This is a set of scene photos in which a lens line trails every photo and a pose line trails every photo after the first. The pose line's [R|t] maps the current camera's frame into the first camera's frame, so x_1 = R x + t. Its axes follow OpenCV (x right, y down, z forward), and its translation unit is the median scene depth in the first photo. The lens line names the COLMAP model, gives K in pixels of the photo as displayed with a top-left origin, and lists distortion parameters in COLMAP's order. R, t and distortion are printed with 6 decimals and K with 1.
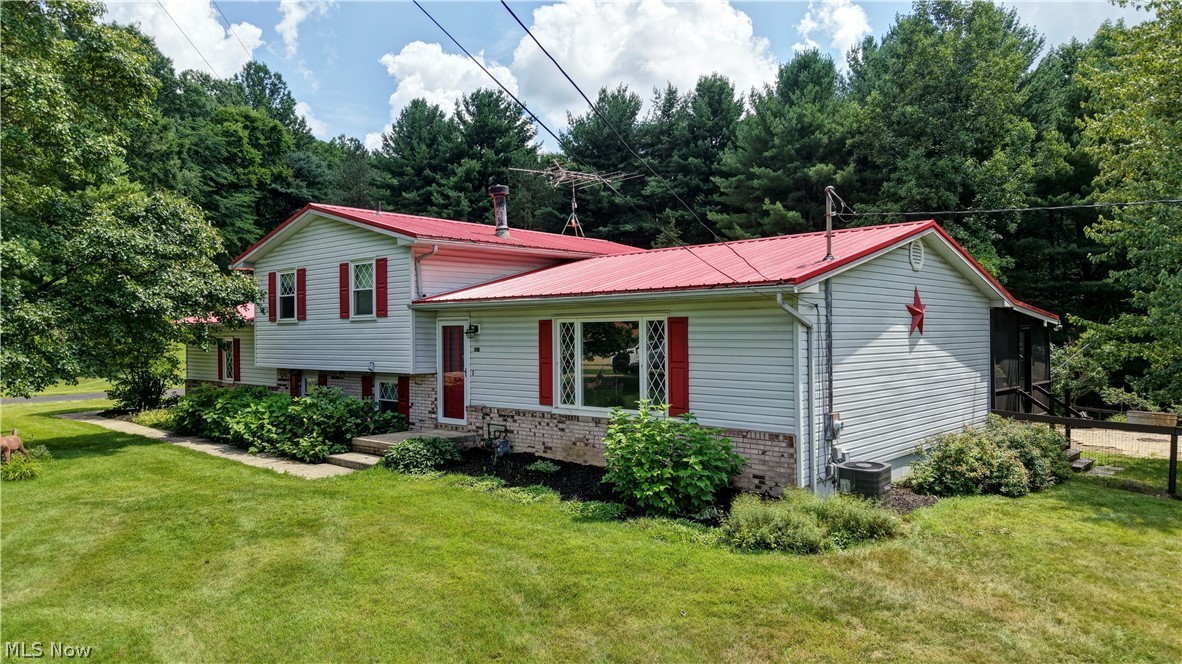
lens RADIAL K [[799.7, 0, 584.0], [0, 799.7, 329.6], [0, 0, 1]] dist [0.085632, -0.064958]
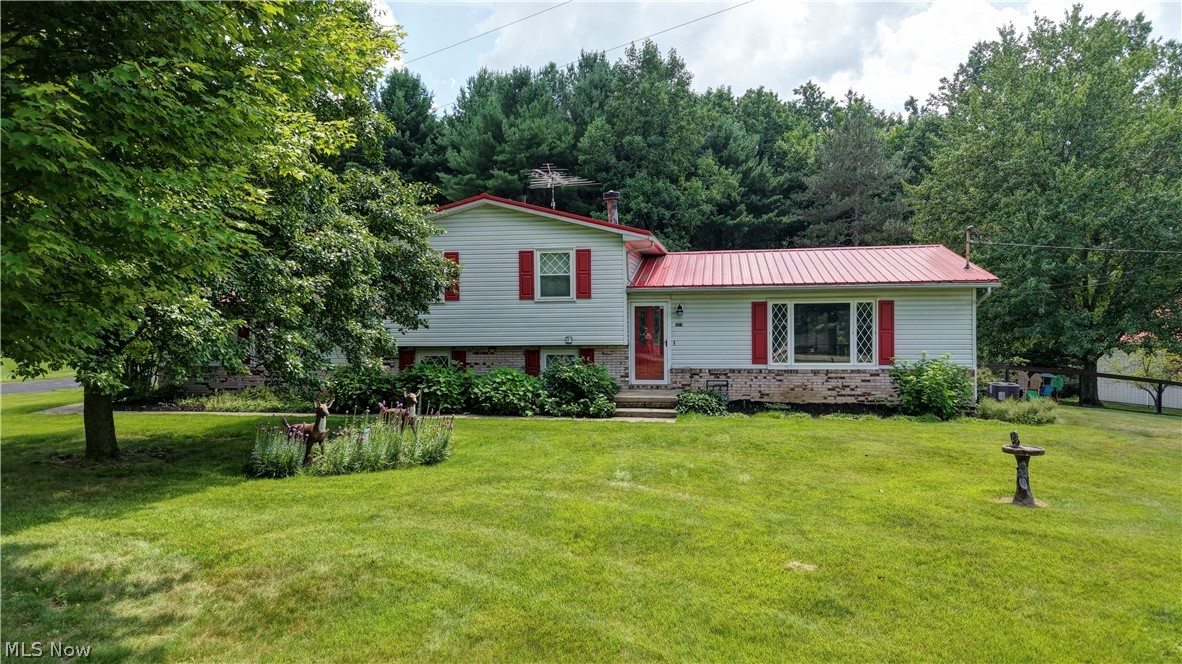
lens RADIAL K [[799.7, 0, 584.0], [0, 799.7, 329.6], [0, 0, 1]] dist [0.085632, -0.064958]
pose [[0.838236, -0.007214, 0.545261, -1.015217], [0.000045, 0.999913, 0.013160, 0.016681], [-0.545308, -0.011007, 0.838163, 0.010068]]
